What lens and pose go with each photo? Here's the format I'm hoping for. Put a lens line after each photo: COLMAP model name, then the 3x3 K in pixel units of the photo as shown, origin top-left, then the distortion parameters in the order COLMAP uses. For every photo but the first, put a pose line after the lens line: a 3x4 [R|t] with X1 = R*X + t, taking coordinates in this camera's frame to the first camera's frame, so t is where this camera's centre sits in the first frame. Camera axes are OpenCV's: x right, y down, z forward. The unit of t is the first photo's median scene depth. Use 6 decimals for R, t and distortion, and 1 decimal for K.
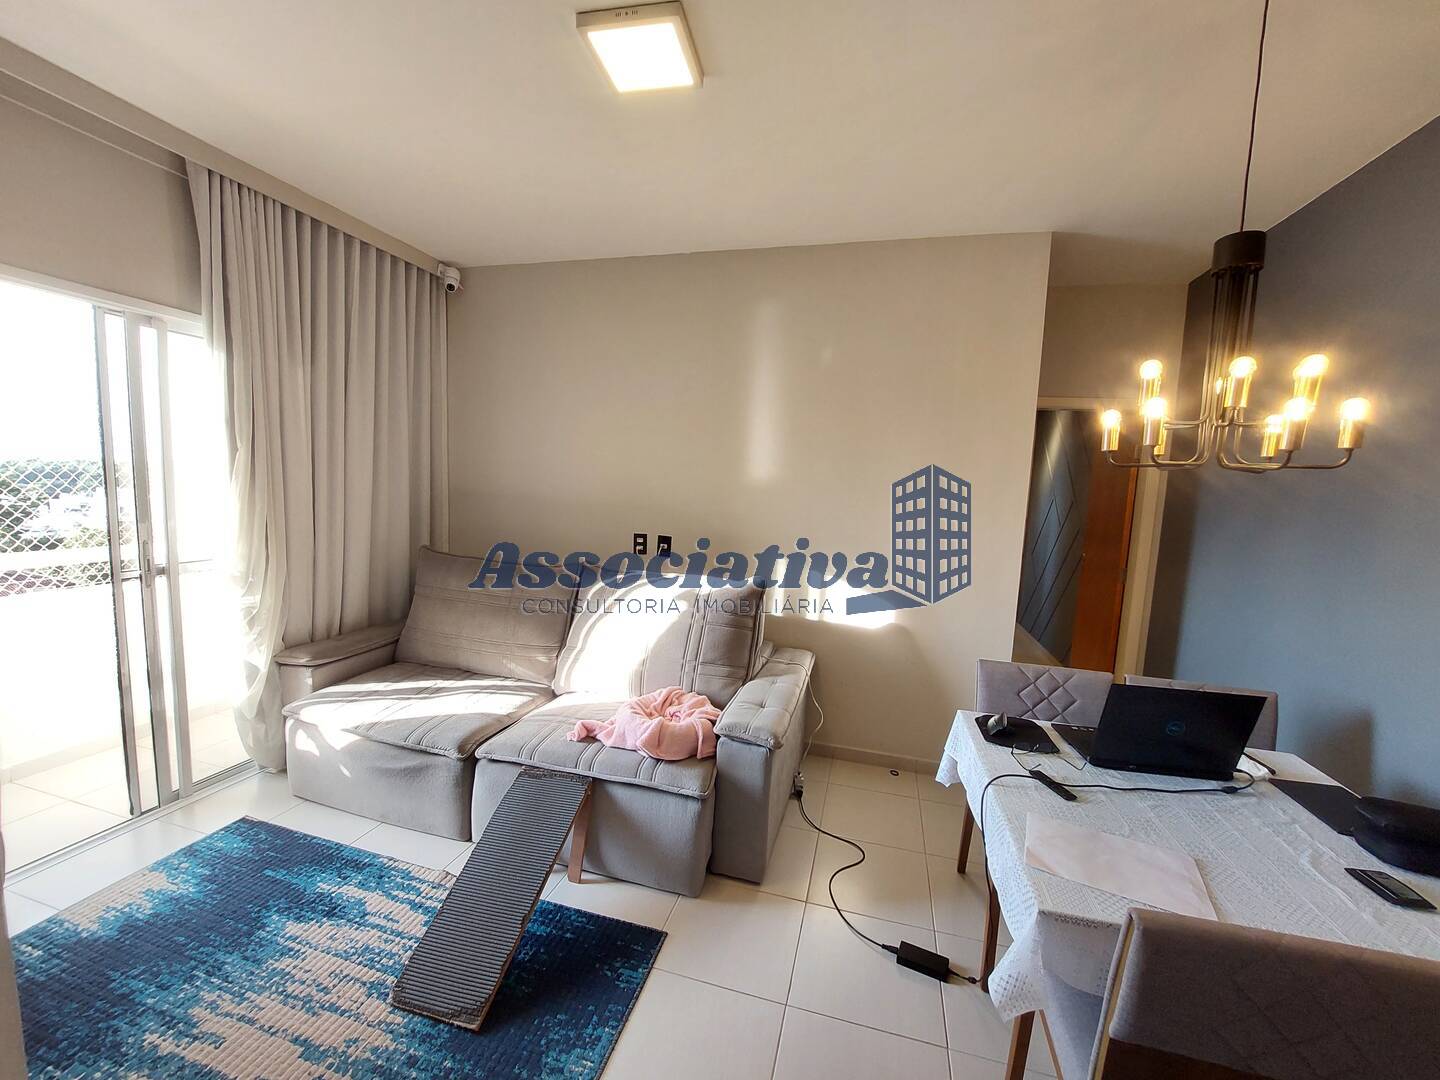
lens RADIAL K [[575.6, 0, 720.2], [0, 575.6, 546.6], [0, 0, 1]] dist [-0.017381, 0.000253]
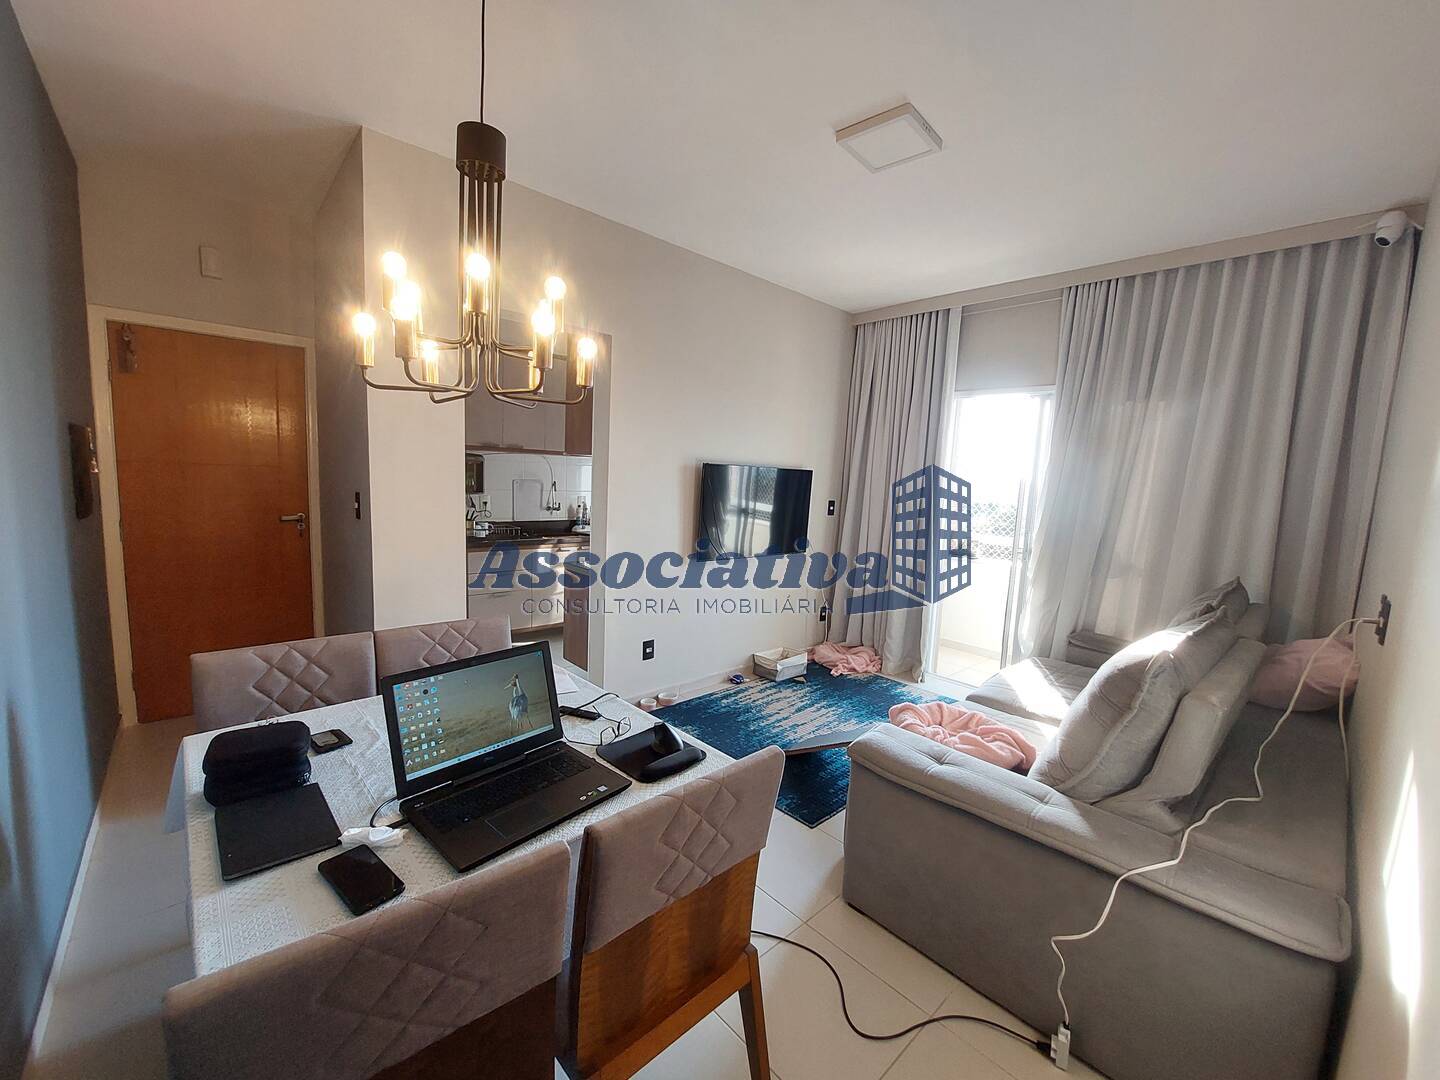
lens RADIAL K [[575.6, 0, 720.2], [0, 575.6, 546.6], [0, 0, 1]] dist [-0.017381, 0.000253]
pose [[-0.518267, 0.038870, -0.854335, 0.899520], [-0.156161, 0.977870, 0.139223, -0.061123], [0.840840, 0.205569, -0.500728, 1.123698]]
